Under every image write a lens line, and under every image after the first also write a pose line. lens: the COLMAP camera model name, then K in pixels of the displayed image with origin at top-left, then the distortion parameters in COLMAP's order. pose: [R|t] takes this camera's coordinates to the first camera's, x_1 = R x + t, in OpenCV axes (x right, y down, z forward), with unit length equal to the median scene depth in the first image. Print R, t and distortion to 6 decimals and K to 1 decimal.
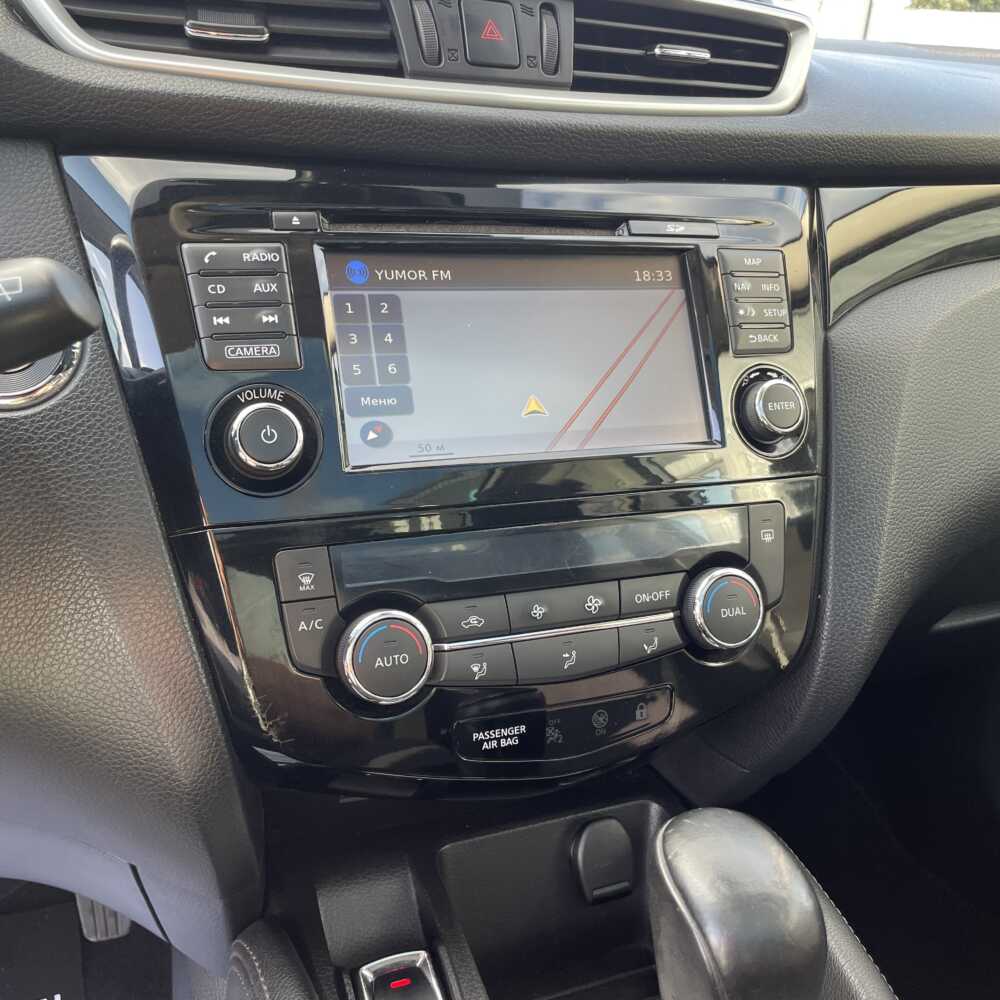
lens RADIAL K [[976.4, 0, 481.4], [0, 976.4, 499.7], [0, 0, 1]] dist [0.041895, 0.001118]
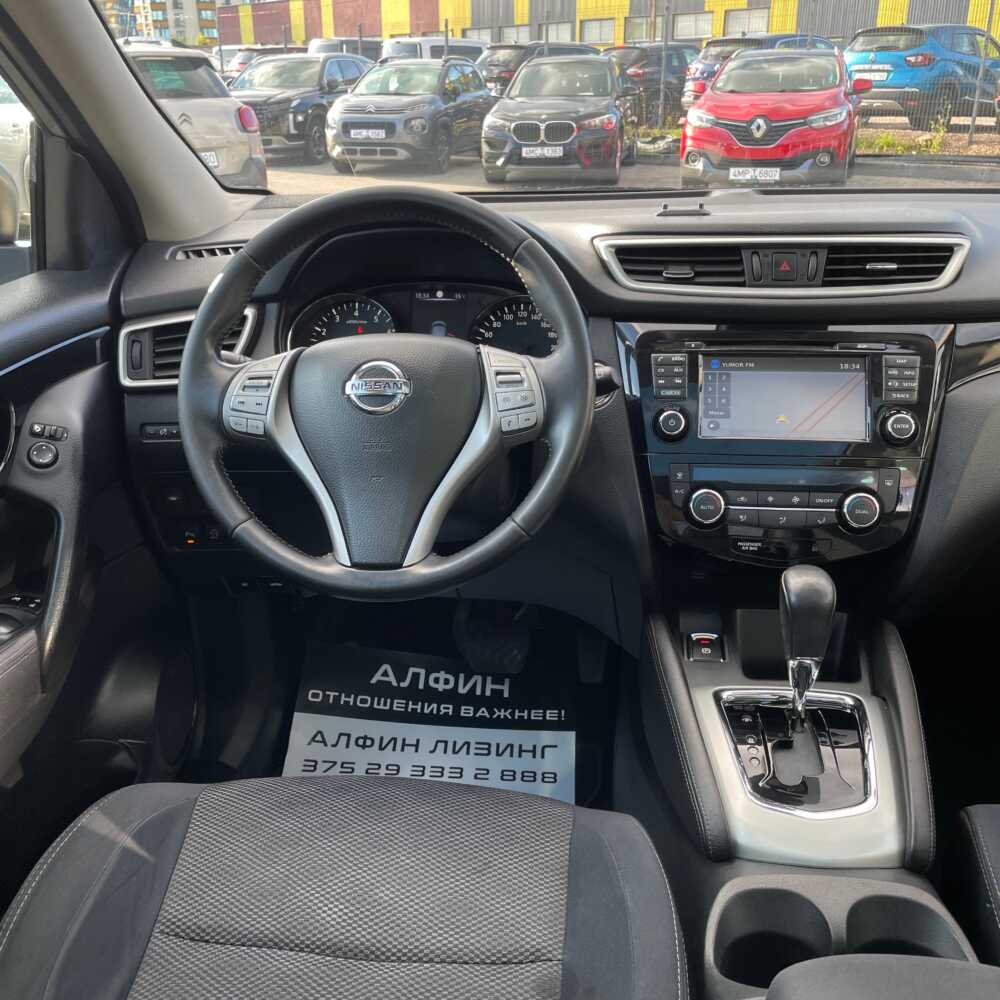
lens RADIAL K [[1004.6, 0, 500.0], [0, 1004.6, 500.0], [0, 0, 1]] dist [0.132754, -0.216659]
pose [[0.894262, 0.103977, -0.435298, 0.583551], [-0.106709, 0.994123, 0.018241, 0.145166], [0.434637, 0.030138, 0.900102, -1.703026]]
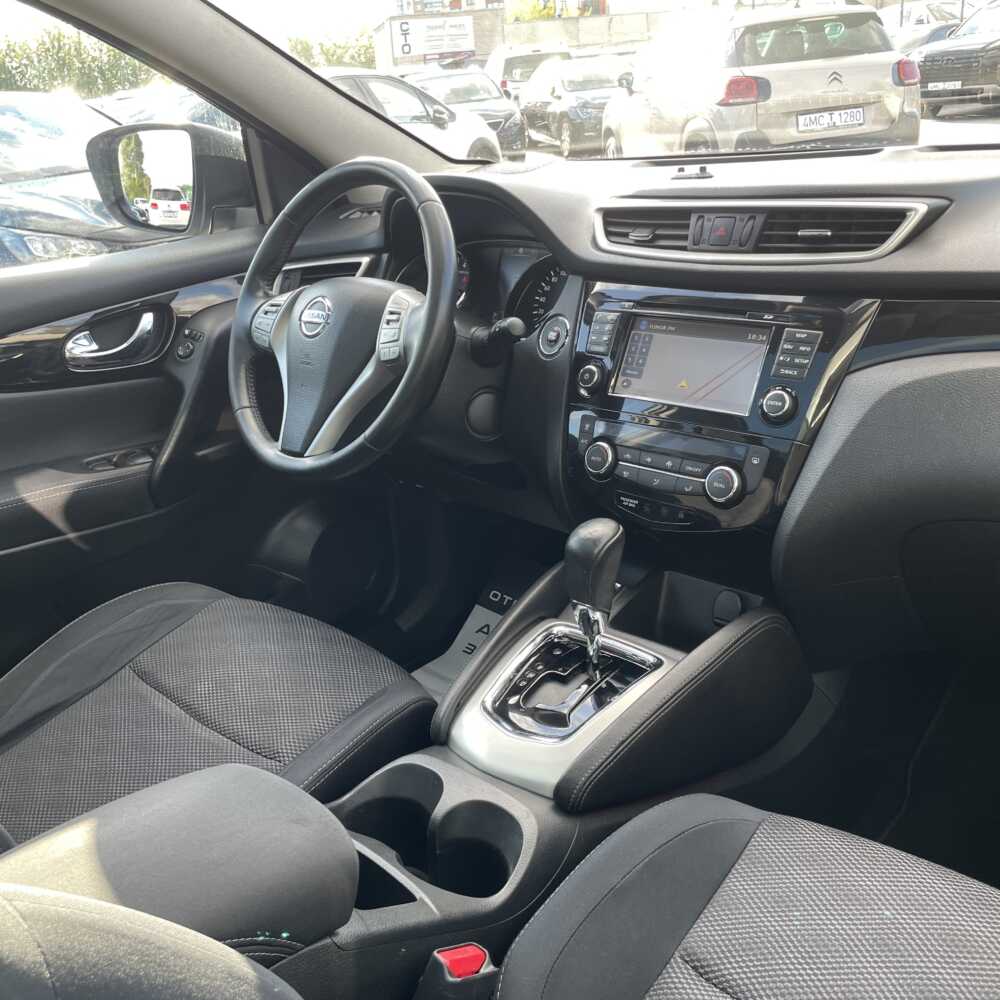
lens RADIAL K [[1017.3, 0, 500.0], [0, 1017.3, 500.0], [0, 0, 1]] dist [0.124585, -0.173185]
pose [[0.428741, 0.246779, -0.869069, 2.307778], [-0.227407, 0.960474, 0.160547, -0.131296], [0.874338, 0.128799, 0.467914, -0.619045]]
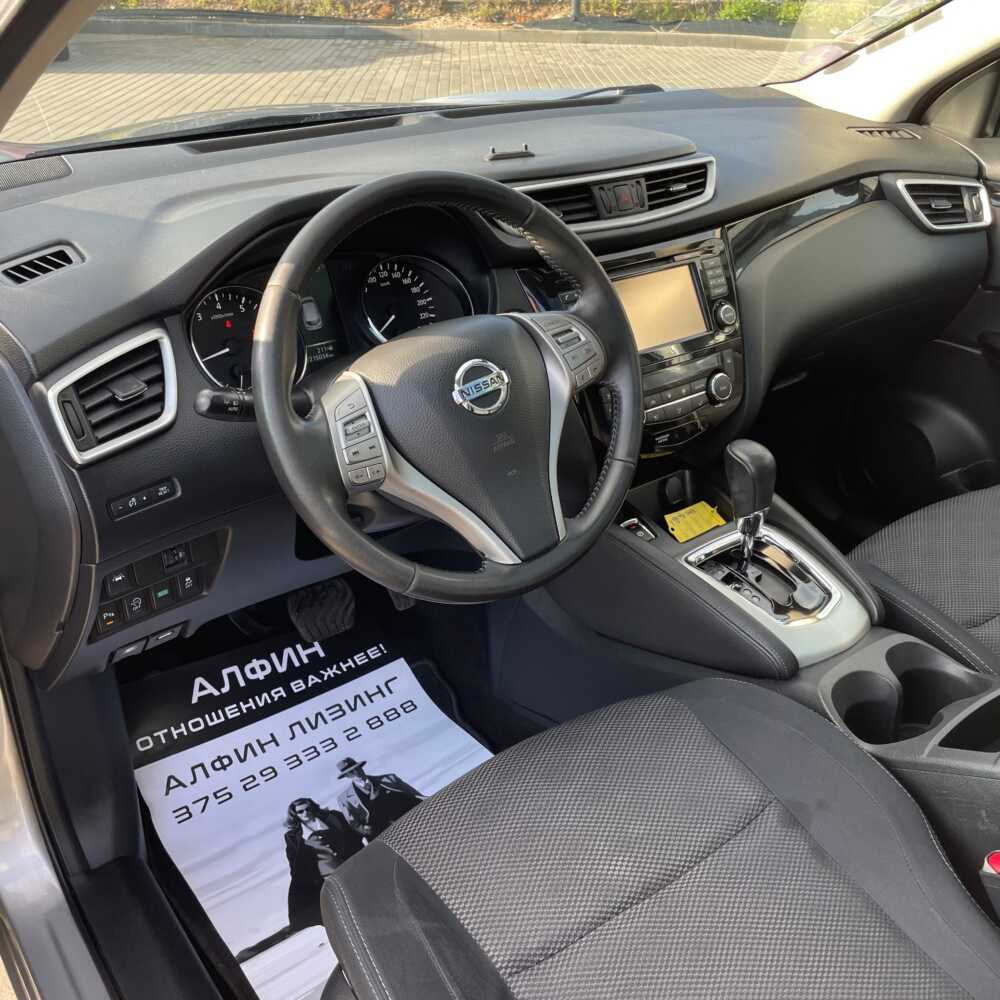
lens RADIAL K [[1000.9, 0, 503.9], [0, 1000.9, 494.4], [0, 0, 1]] dist [0.110648, -0.158561]
pose [[0.959298, -0.172953, 0.223238, -1.212989], [0.140512, 0.978040, 0.153927, -0.144183], [-0.244958, -0.116295, 0.962534, -1.966139]]
